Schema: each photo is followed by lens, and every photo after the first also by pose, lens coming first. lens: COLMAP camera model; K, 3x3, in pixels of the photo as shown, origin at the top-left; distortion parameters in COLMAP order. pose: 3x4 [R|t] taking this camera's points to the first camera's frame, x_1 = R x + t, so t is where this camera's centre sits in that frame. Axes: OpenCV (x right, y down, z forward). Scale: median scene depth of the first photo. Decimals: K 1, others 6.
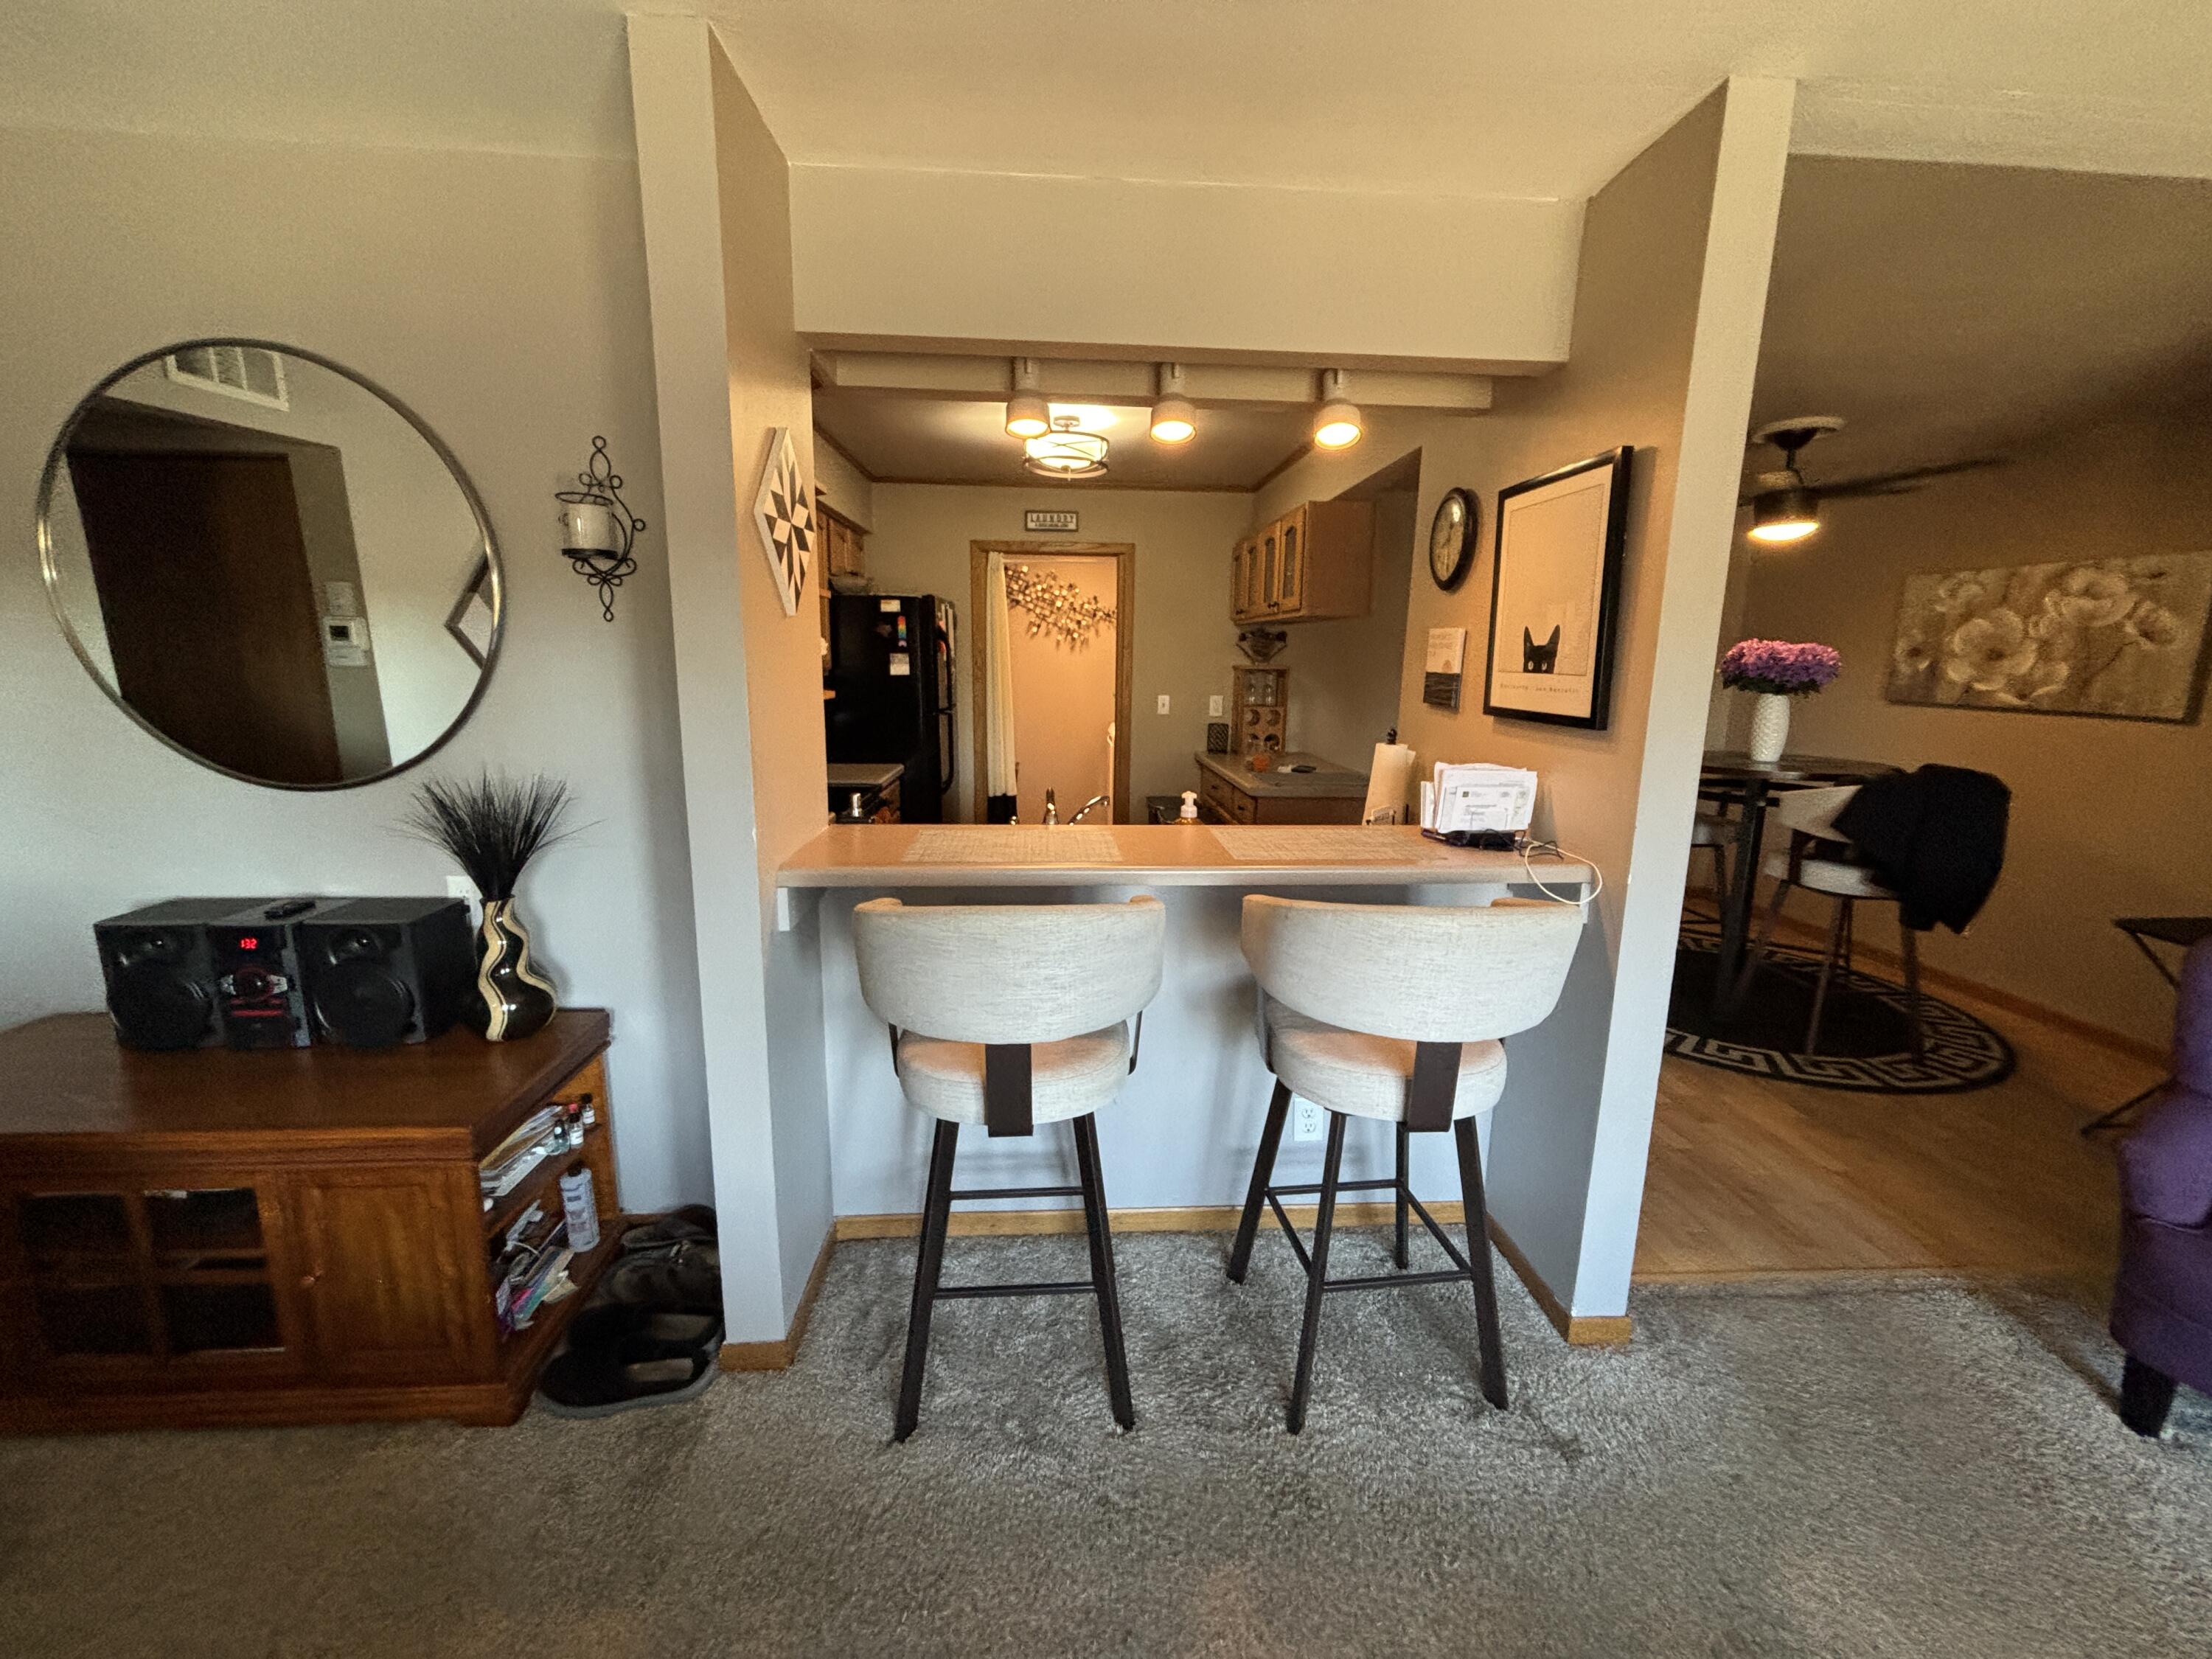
lens RADIAL K [[900.0, 0, 1105.4], [0, 900.0, 825.5], [0, 0, 1]] dist [0.017817, -0.005818]
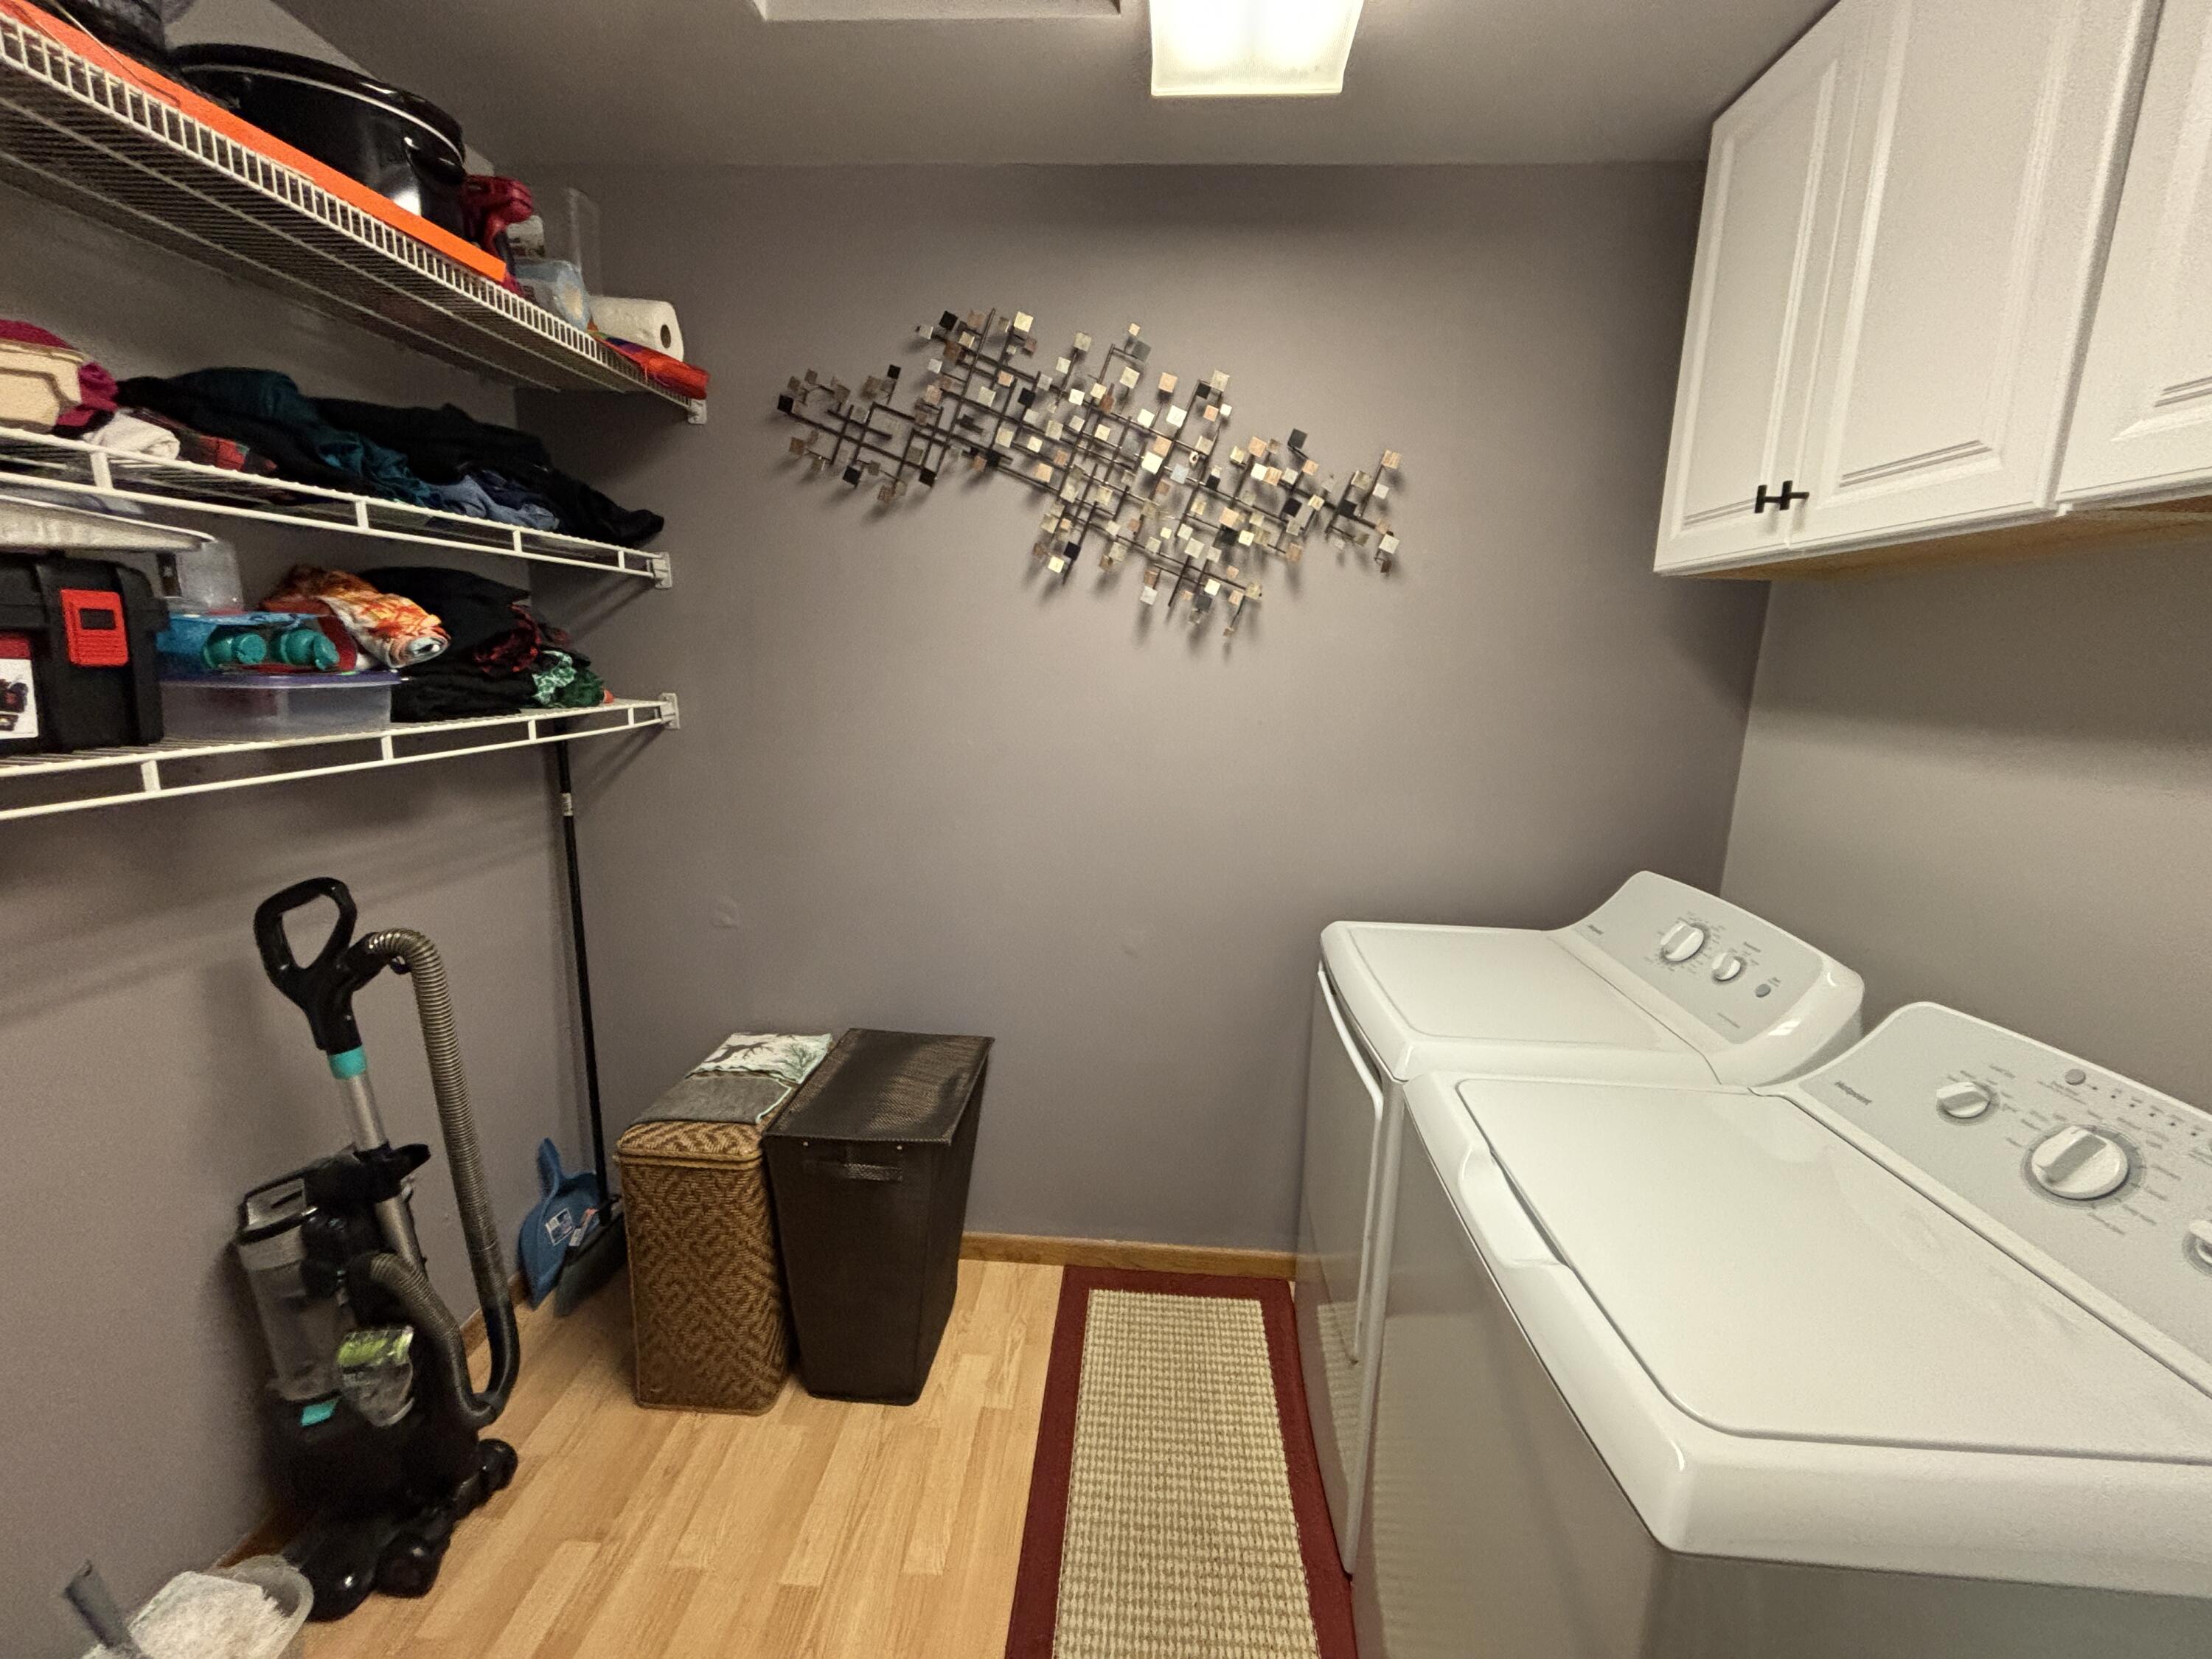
lens RADIAL K [[886.0, 0, 1106.0], [0, 886.0, 829.5], [0, 0, 1]] dist [-0.012350, 0.000039]
pose [[0.992525, 0.039652, -0.115422, -0.060383], [-0.038236, 0.999164, 0.014452, -0.277733], [0.115898, -0.009931, 0.993211, 1.431490]]
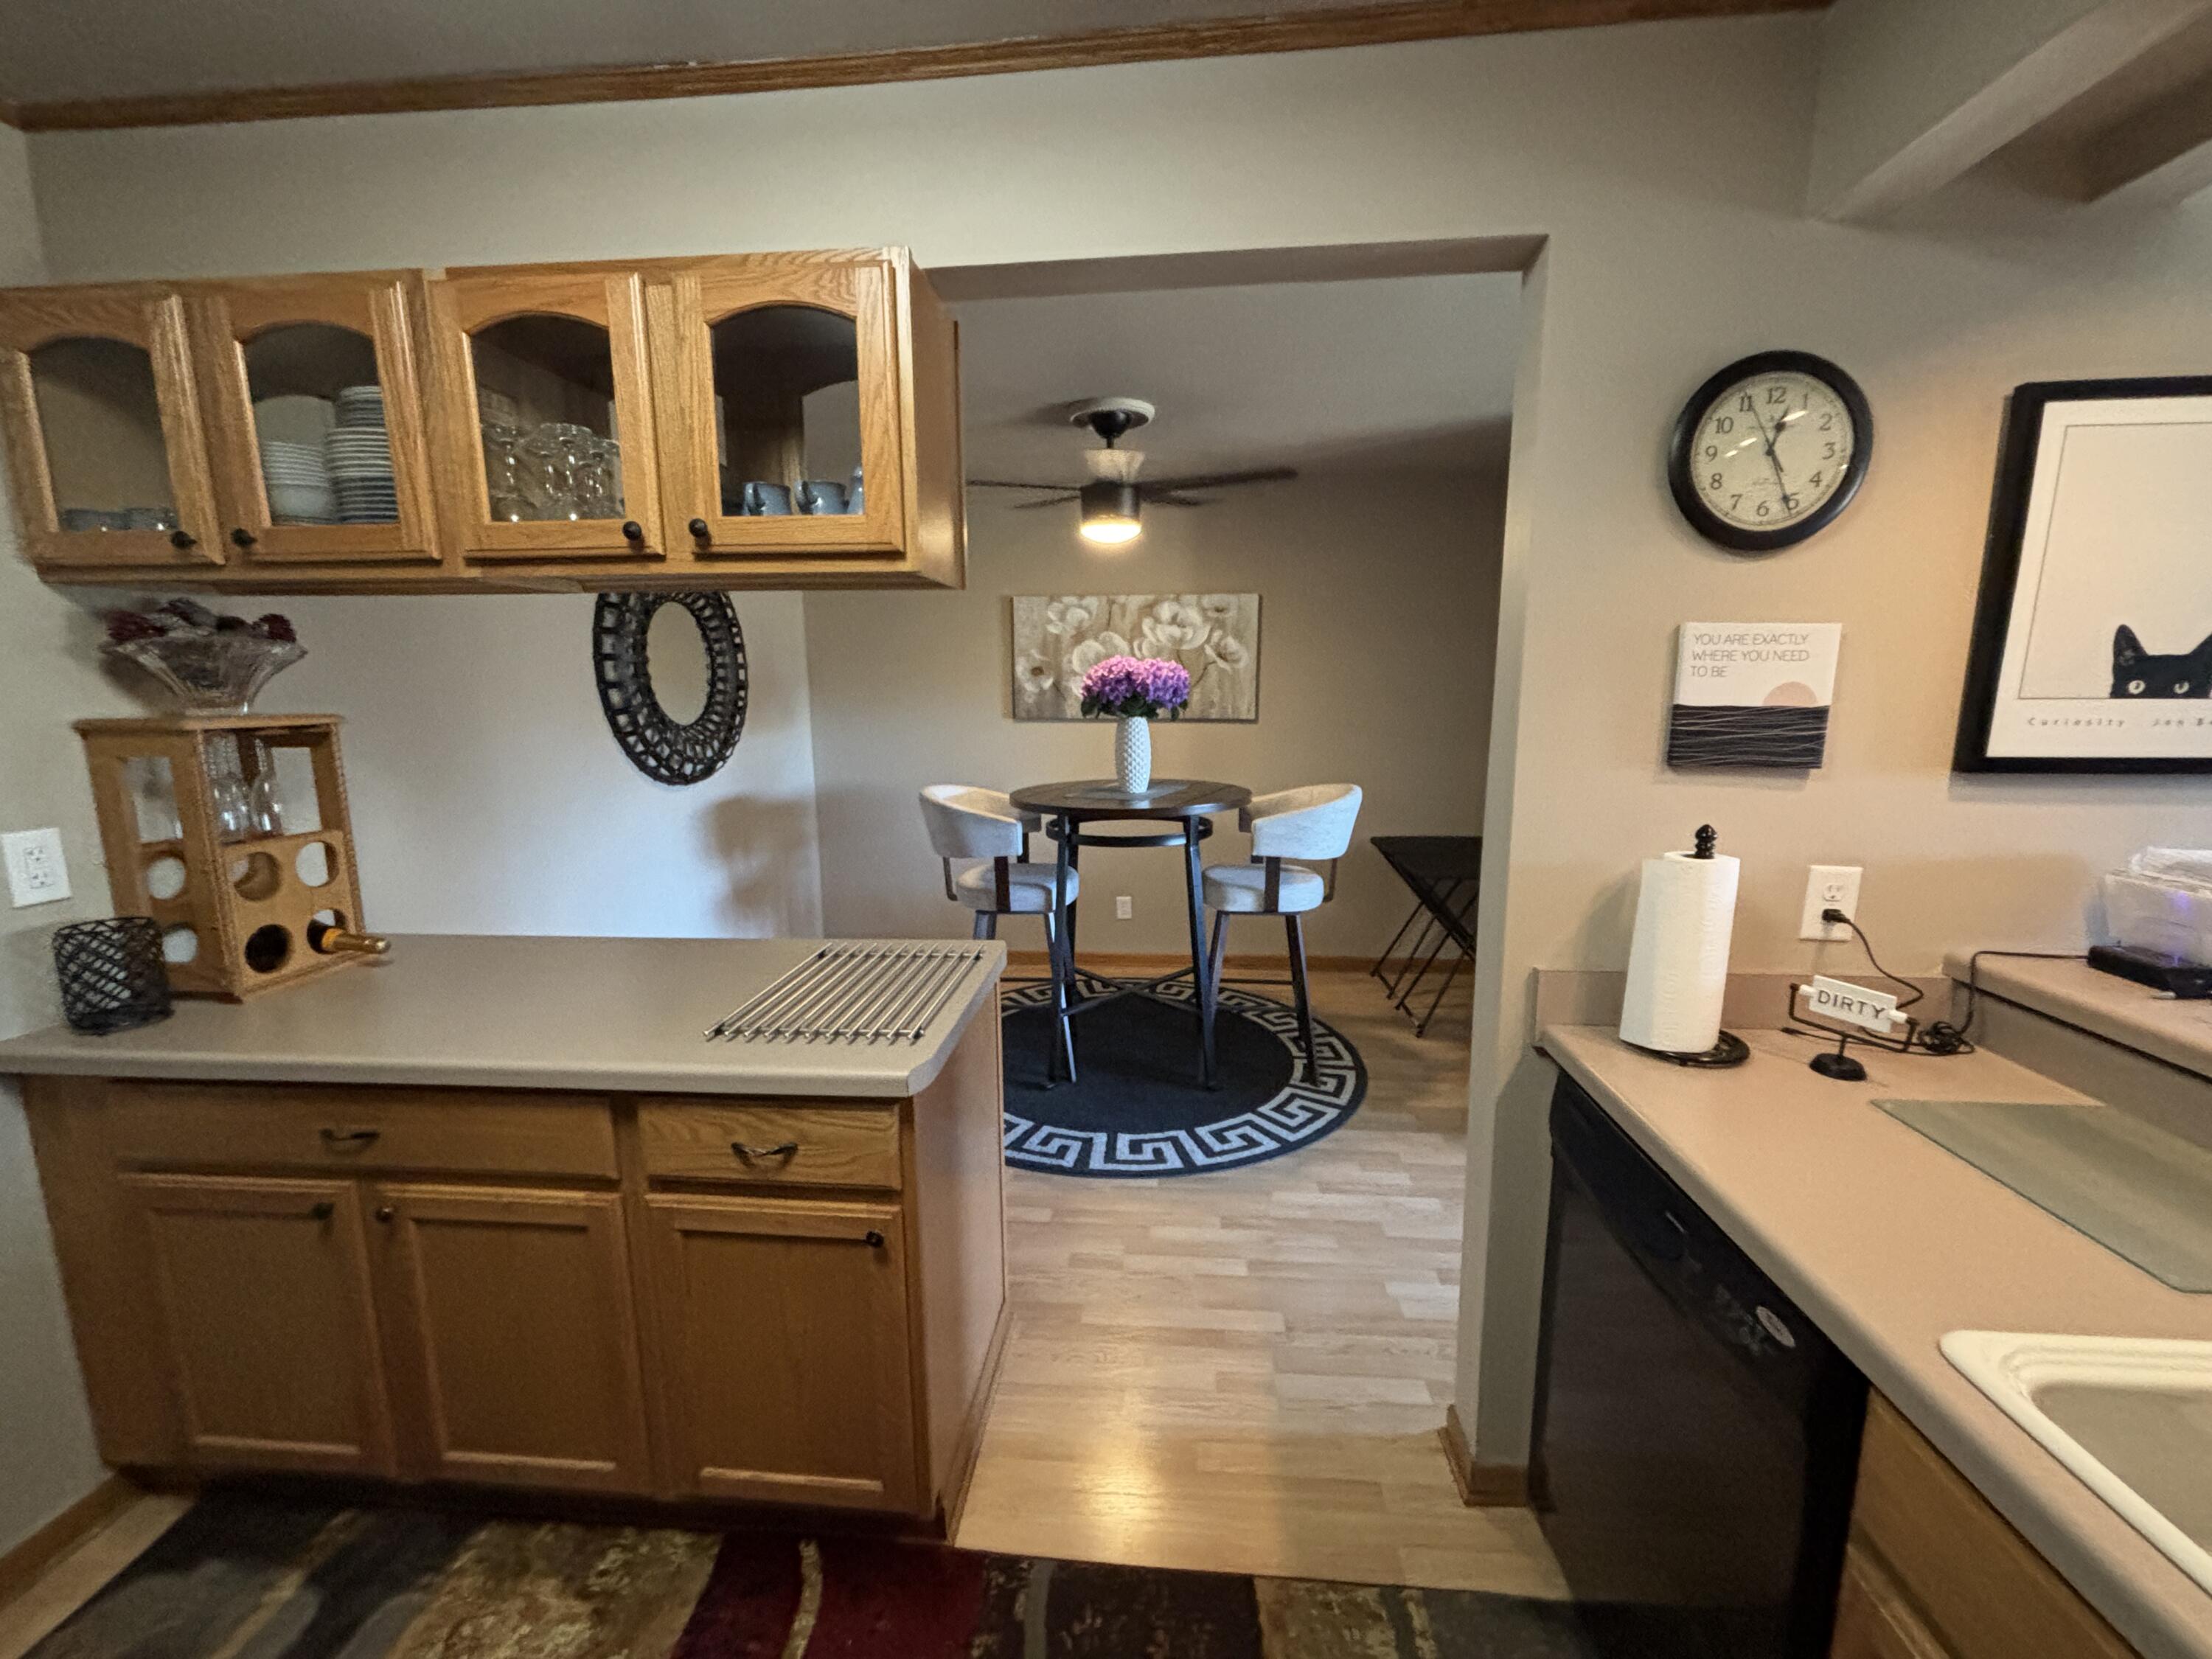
lens RADIAL K [[894.3, 0, 1106.4], [0, 894.3, 825.3], [0, 0, 1]] dist [0.015608, -0.000112]
pose [[0.149656, -0.173257, 0.973440, -0.148148], [0.192785, 0.970745, 0.143138, -0.178235], [-0.969761, 0.166243, 0.178679, 0.912860]]
